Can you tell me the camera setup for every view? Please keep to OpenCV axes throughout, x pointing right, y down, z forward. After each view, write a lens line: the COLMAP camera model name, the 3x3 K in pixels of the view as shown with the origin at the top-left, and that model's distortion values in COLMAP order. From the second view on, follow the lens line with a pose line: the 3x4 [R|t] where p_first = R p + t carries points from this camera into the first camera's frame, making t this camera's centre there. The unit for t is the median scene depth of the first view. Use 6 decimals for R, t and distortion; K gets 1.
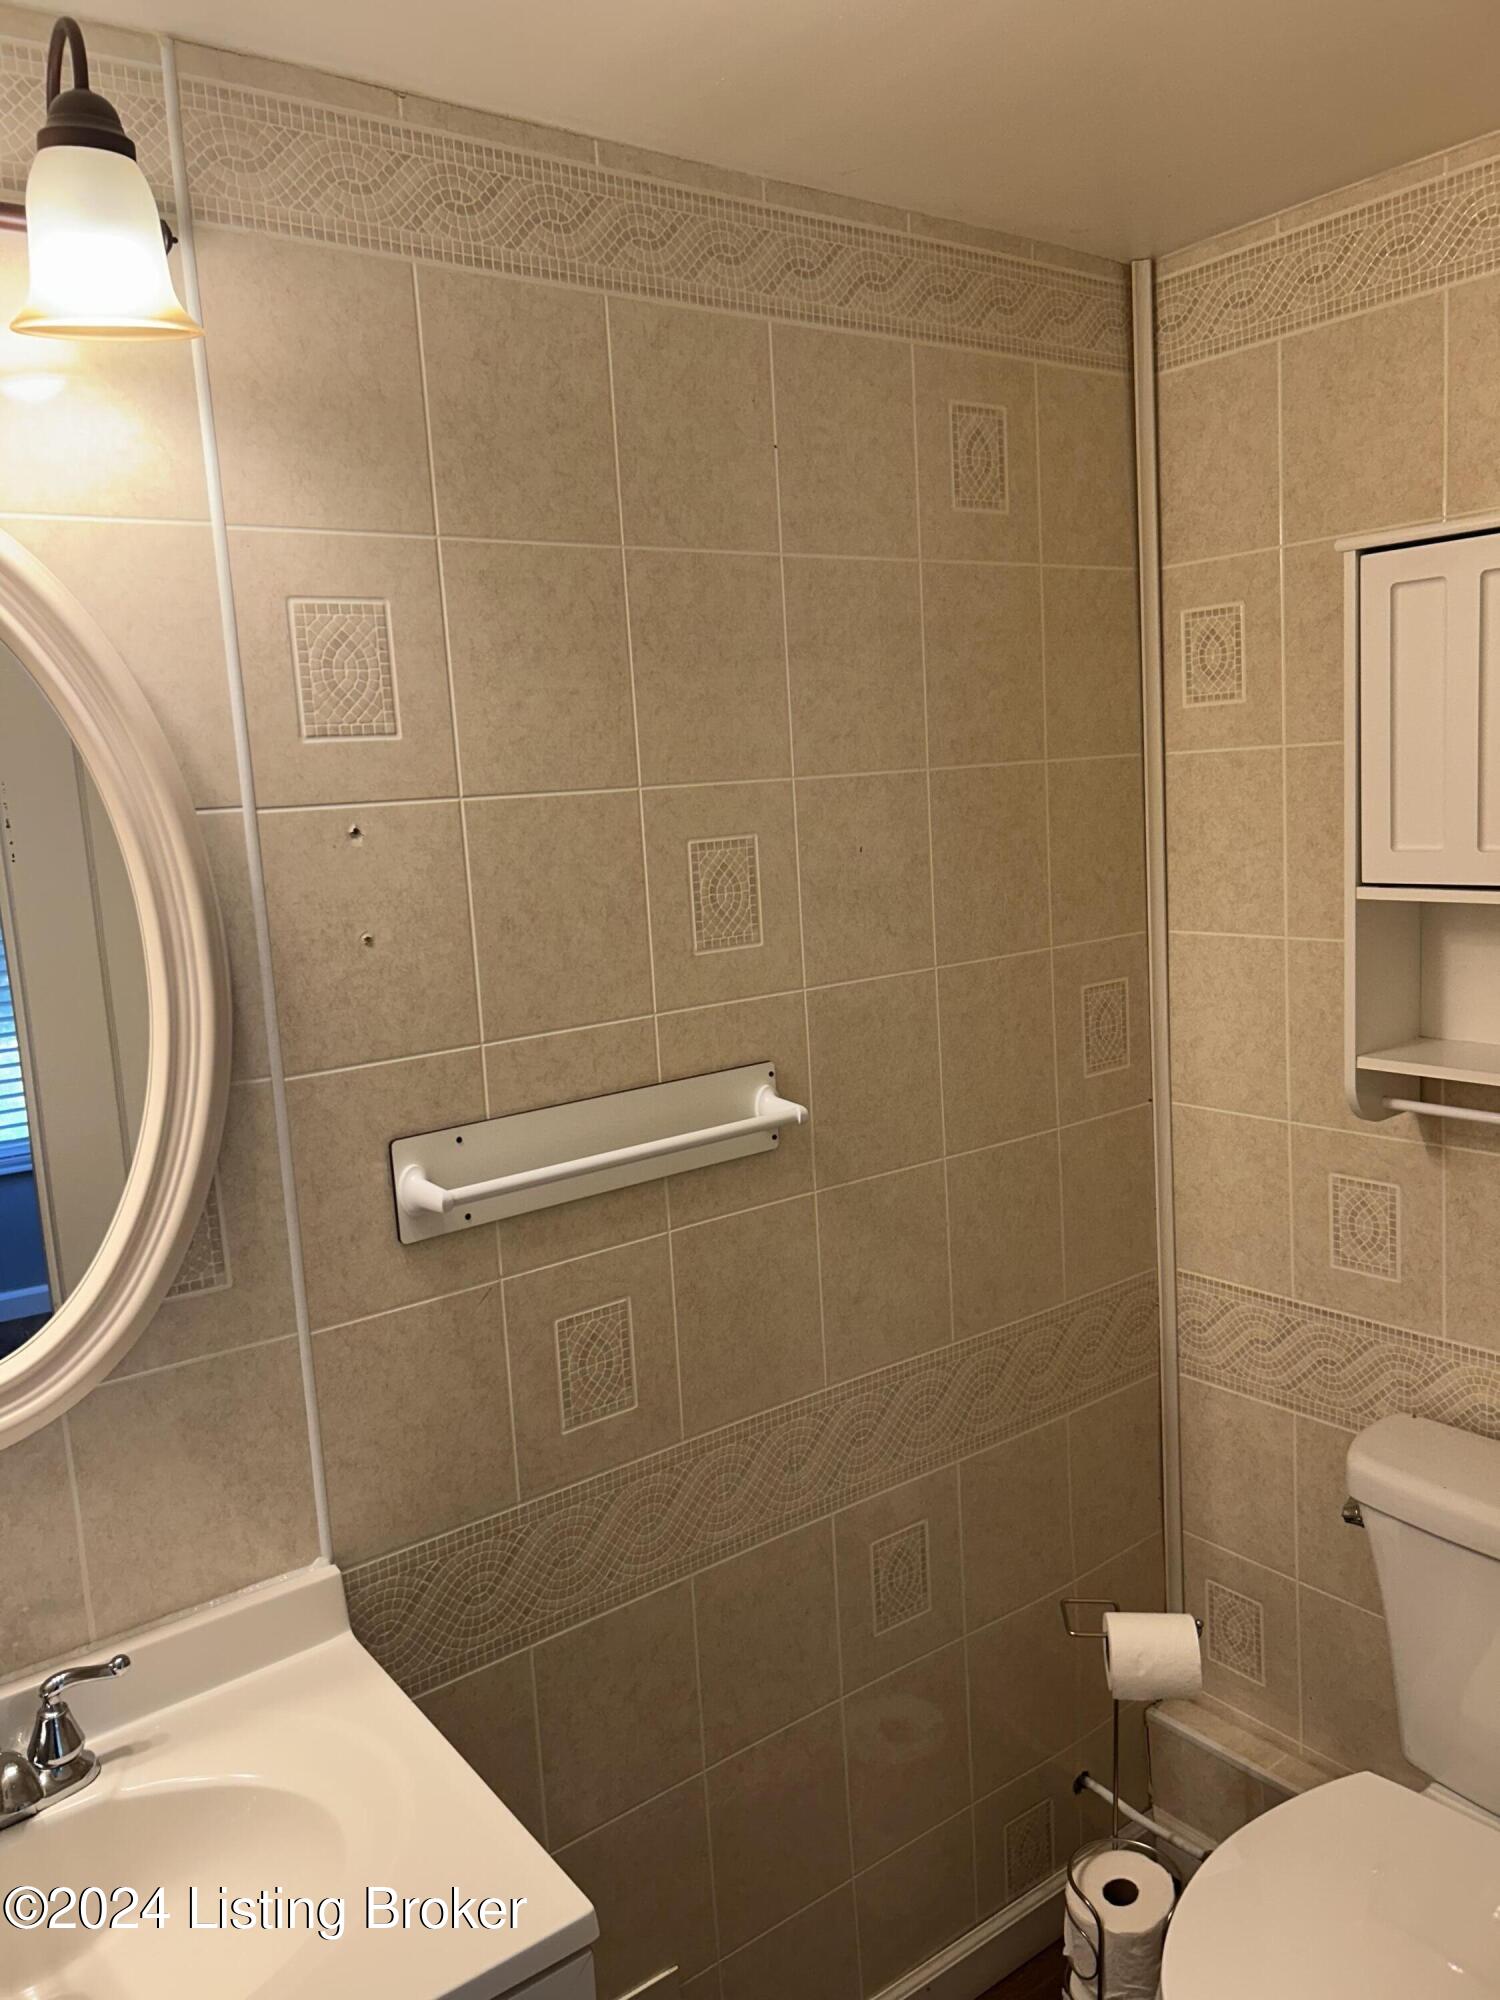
lens RADIAL K [[1531.7, 0, 742.2], [0, 1531.7, 989.8], [0, 0, 1]] dist [0.032862, -0.043847]
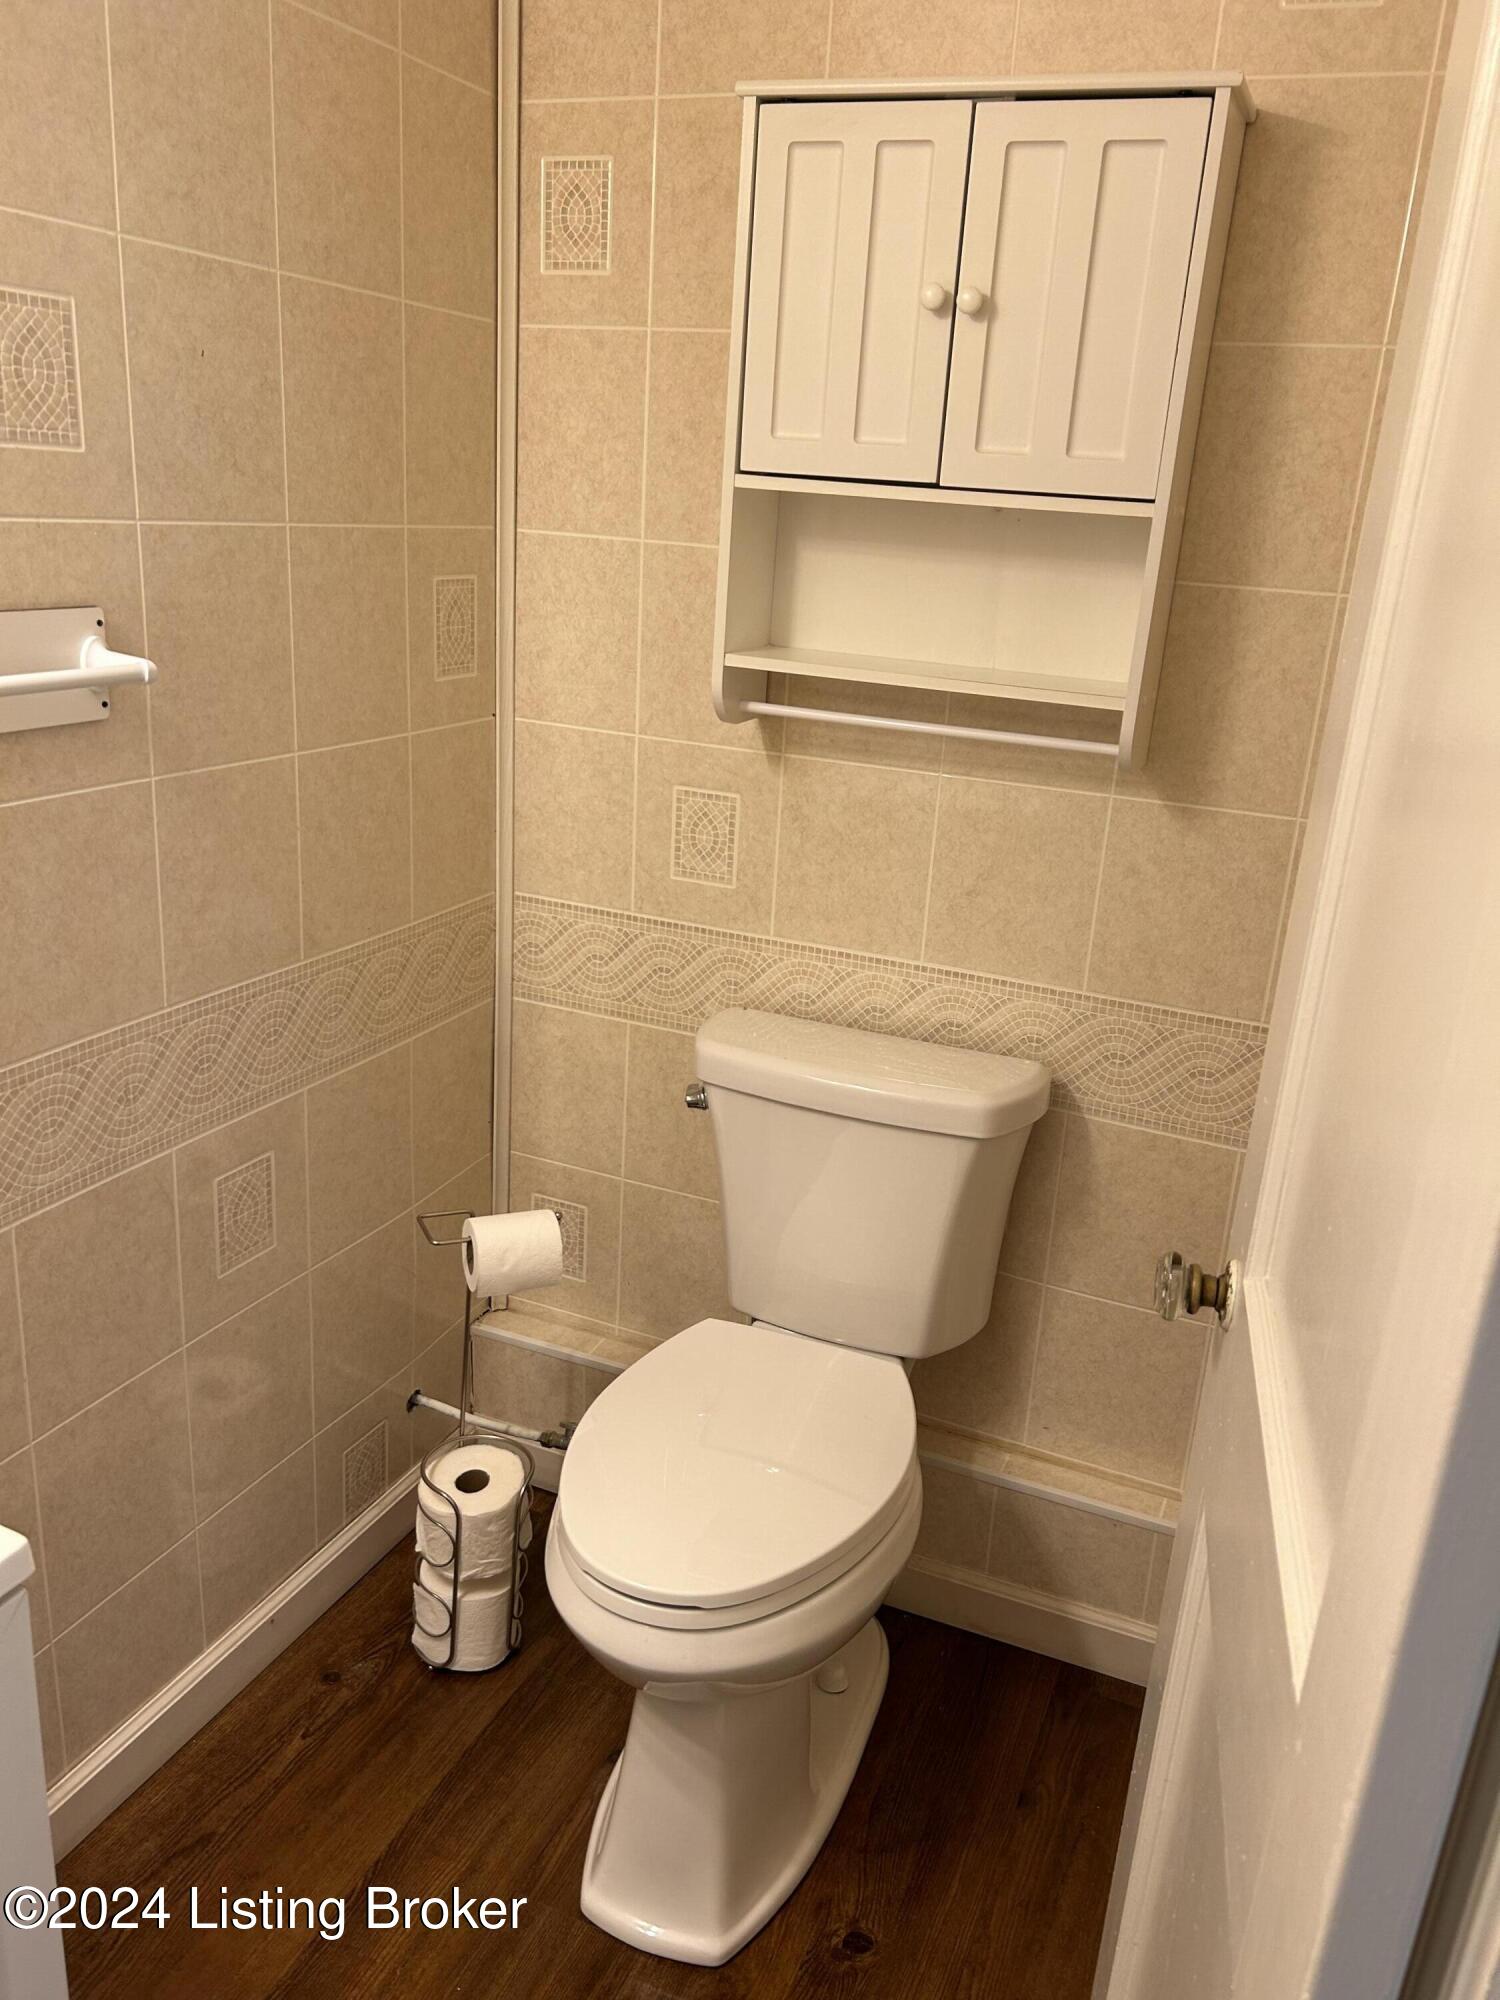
lens RADIAL K [[1518.6, 0, 743.7], [0, 1518.6, 1017.3], [0, 0, 1]] dist [0.044070, -0.046659]
pose [[0.859788, -0.047111, 0.508473, -0.101580], [-0.045637, 0.984662, 0.168399, 0.101152], [-0.508607, -0.167993, 0.844451, 0.100317]]
